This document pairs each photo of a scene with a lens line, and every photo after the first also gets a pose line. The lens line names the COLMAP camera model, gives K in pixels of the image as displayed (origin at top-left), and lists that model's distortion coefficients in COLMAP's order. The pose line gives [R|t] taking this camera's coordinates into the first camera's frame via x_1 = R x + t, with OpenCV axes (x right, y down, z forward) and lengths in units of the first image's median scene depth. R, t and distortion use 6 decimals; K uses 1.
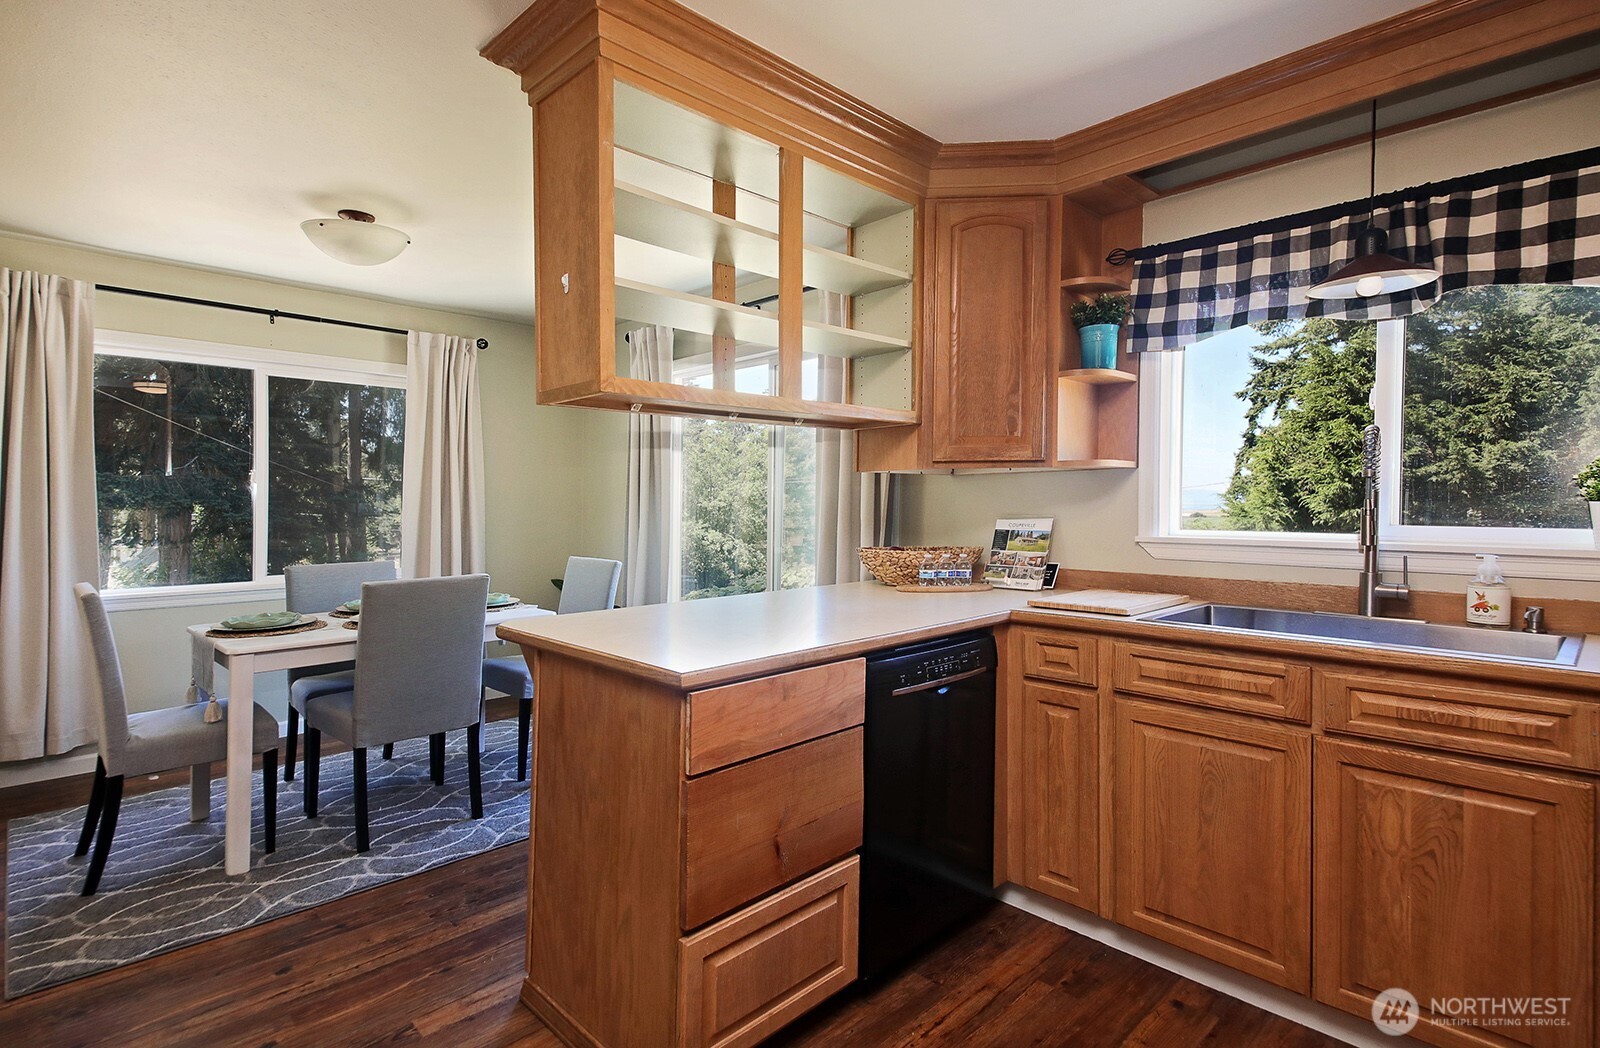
lens RADIAL K [[759.4, 0, 801.8], [0, 759.4, 514.8], [0, 0, 1]] dist [-0.006289, -0.001301]
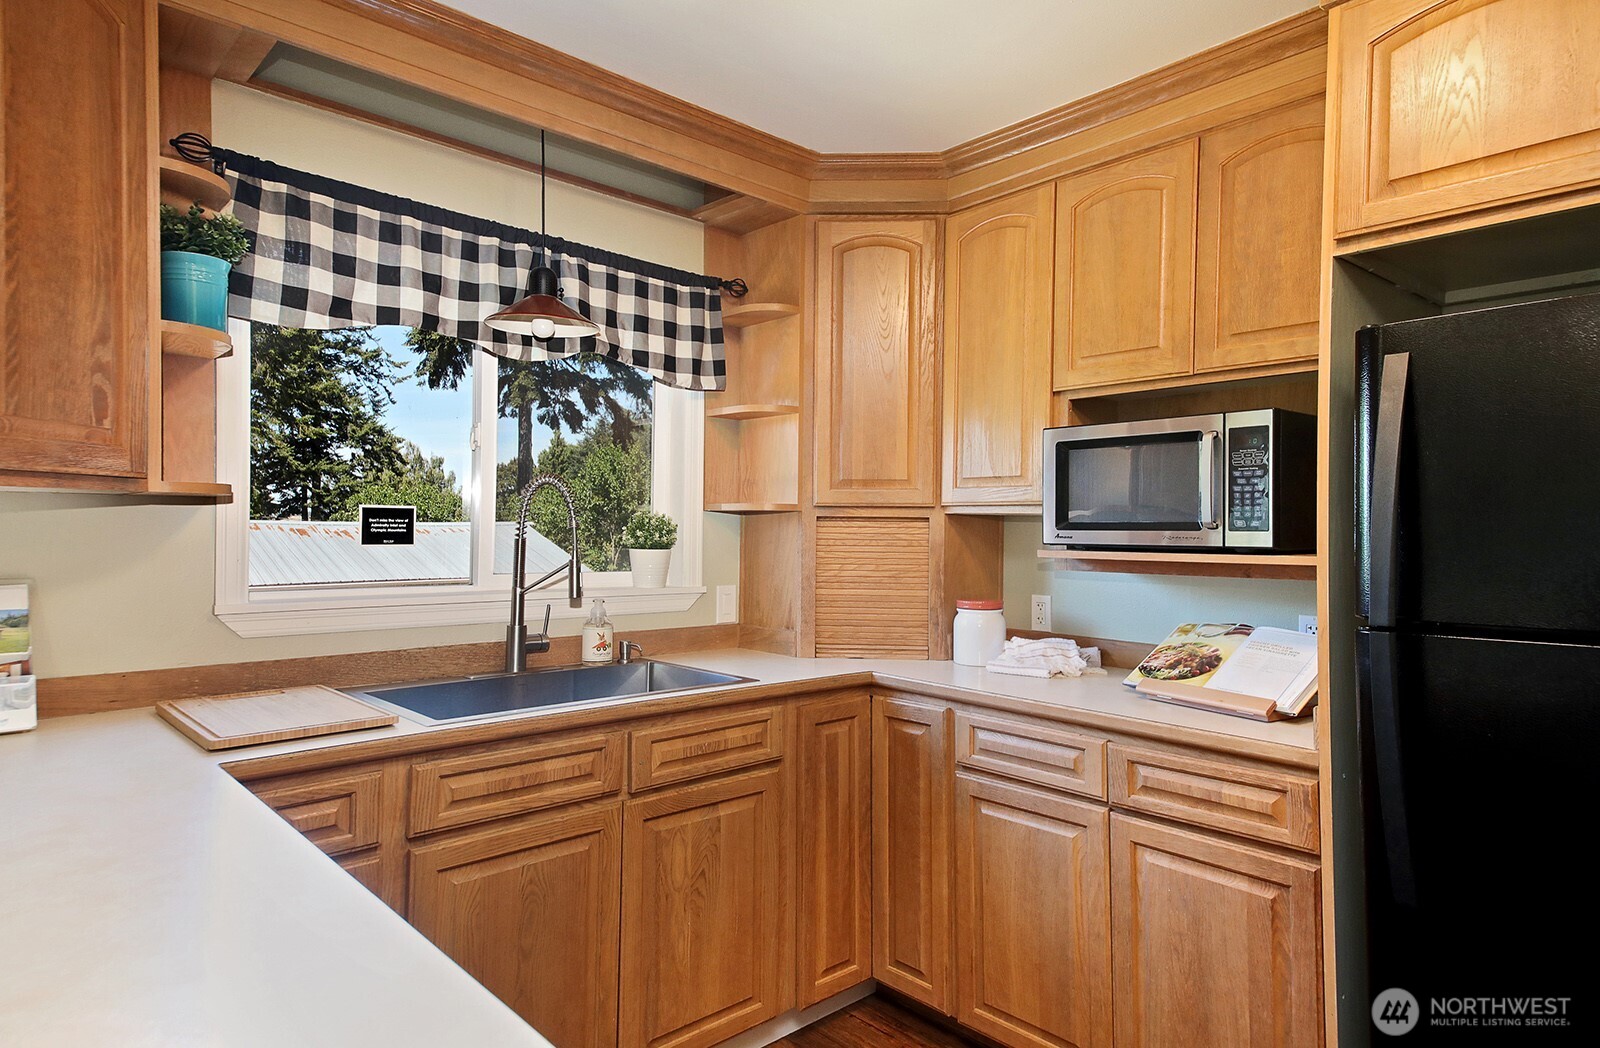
lens RADIAL K [[939.4, 0, 801.3], [0, 939.4, 526.5], [0, 0, 1]] dist [0.031032, 0.001324]
pose [[0.025276, 0.006106, 0.999662, -0.435022], [0.004296, 0.999971, -0.006216, -0.039651], [-0.999671, 0.004451, 0.025249, 0.649457]]
